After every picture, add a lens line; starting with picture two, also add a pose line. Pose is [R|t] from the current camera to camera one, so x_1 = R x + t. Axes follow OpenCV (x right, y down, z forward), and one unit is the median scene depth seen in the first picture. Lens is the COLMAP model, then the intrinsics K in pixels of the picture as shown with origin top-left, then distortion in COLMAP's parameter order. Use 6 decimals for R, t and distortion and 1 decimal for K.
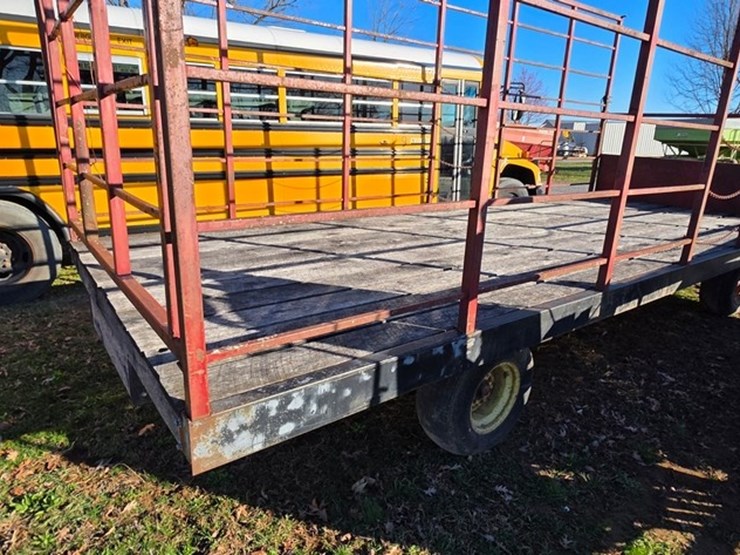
lens RADIAL K [[477.7, 0, 372.4], [0, 477.7, 278.9], [0, 0, 1]] dist [0.008372, -0.005114]
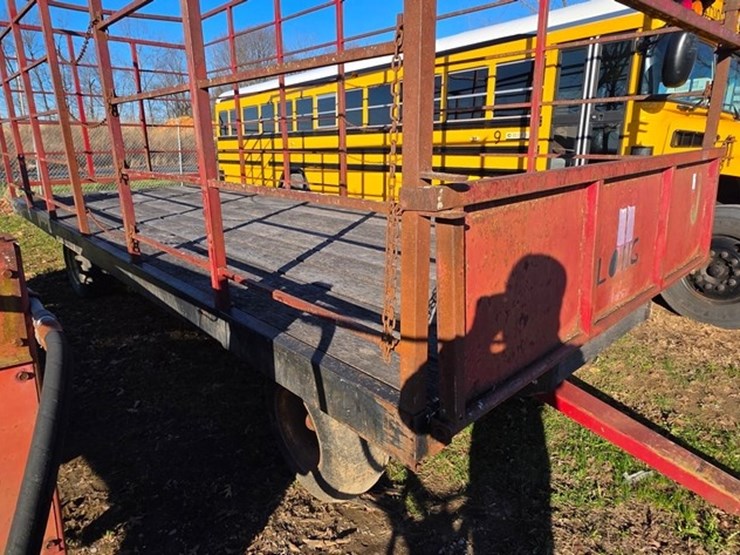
lens RADIAL K [[477.7, 0, 373.0], [0, 477.7, 277.7], [0, 0, 1]] dist [0.008372, -0.005114]
pose [[0.119373, 0.255373, -0.959445, 1.307609], [-0.254959, 0.941834, 0.218964, -0.271863], [0.959555, 0.218480, 0.177539, 1.029189]]
